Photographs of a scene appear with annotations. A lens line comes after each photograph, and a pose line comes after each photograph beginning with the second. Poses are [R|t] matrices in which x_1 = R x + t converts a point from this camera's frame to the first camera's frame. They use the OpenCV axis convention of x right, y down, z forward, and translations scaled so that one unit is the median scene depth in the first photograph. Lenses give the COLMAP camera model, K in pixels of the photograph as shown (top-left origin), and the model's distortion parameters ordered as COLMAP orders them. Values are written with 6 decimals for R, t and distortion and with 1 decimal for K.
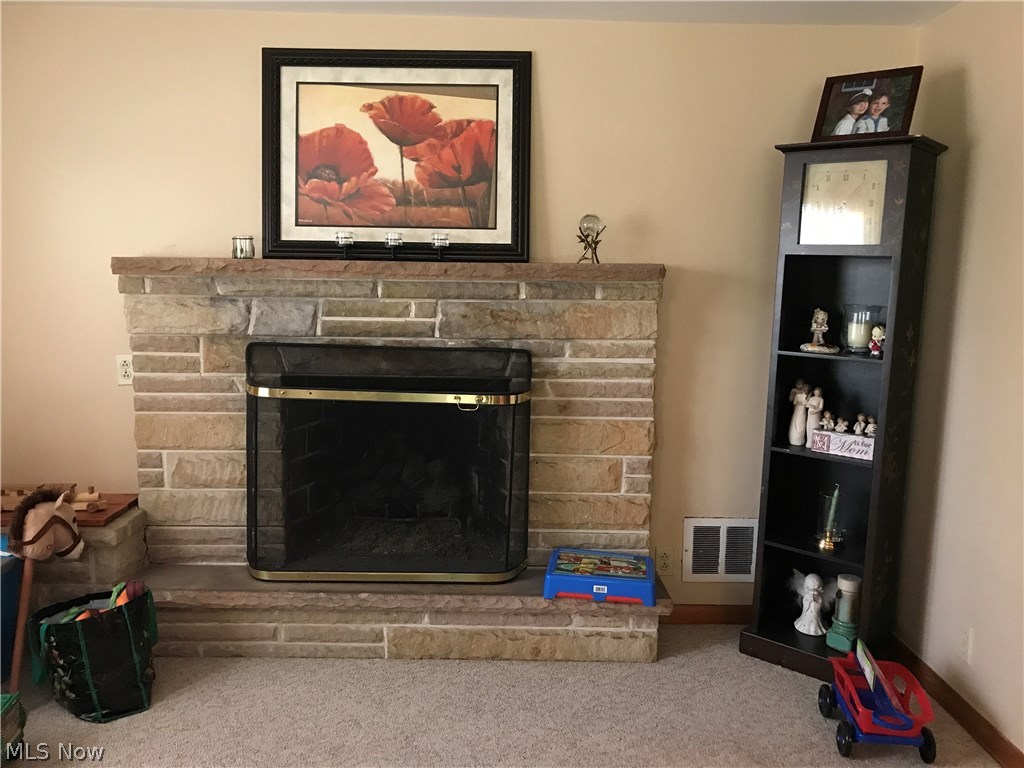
lens RADIAL K [[841.4, 0, 522.8], [0, 841.4, 362.1], [0, 0, 1]] dist [0.012927, 0.002010]
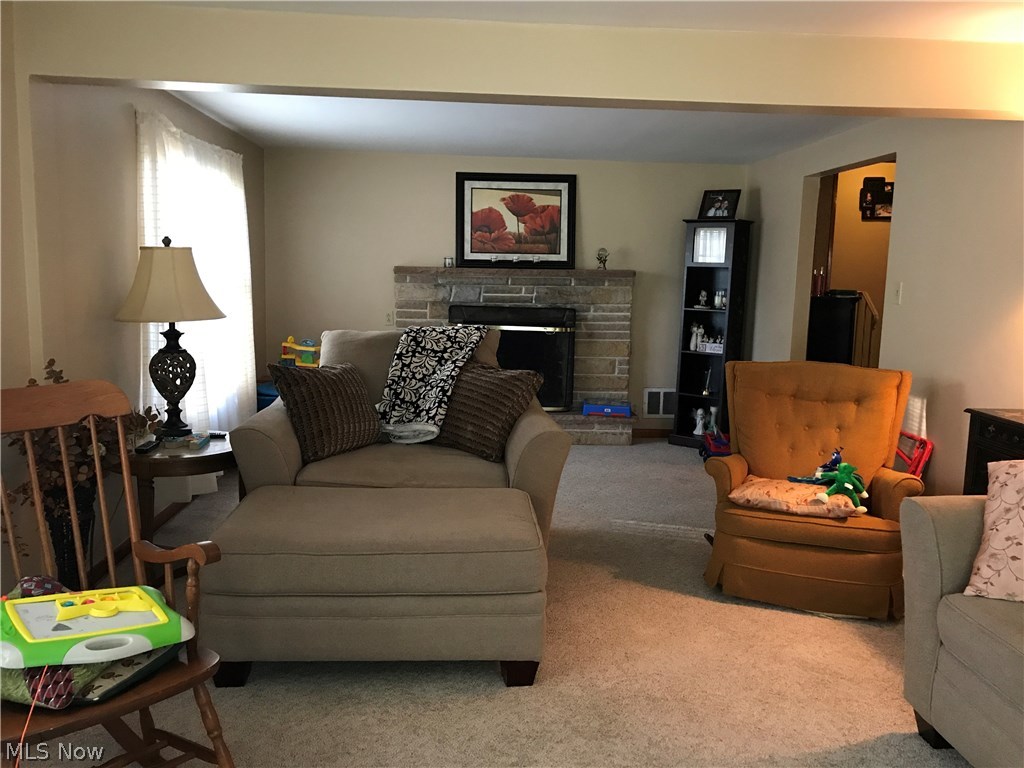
lens RADIAL K [[841.4, 0, 511.5], [0, 841.4, 383.5], [0, 0, 1]] dist [0.012927, 0.002010]
pose [[0.999523, -0.001693, 0.030827, -0.231862], [0.001010, 0.999754, 0.022172, 0.135637], [-0.030857, -0.022130, 0.999279, -1.241671]]
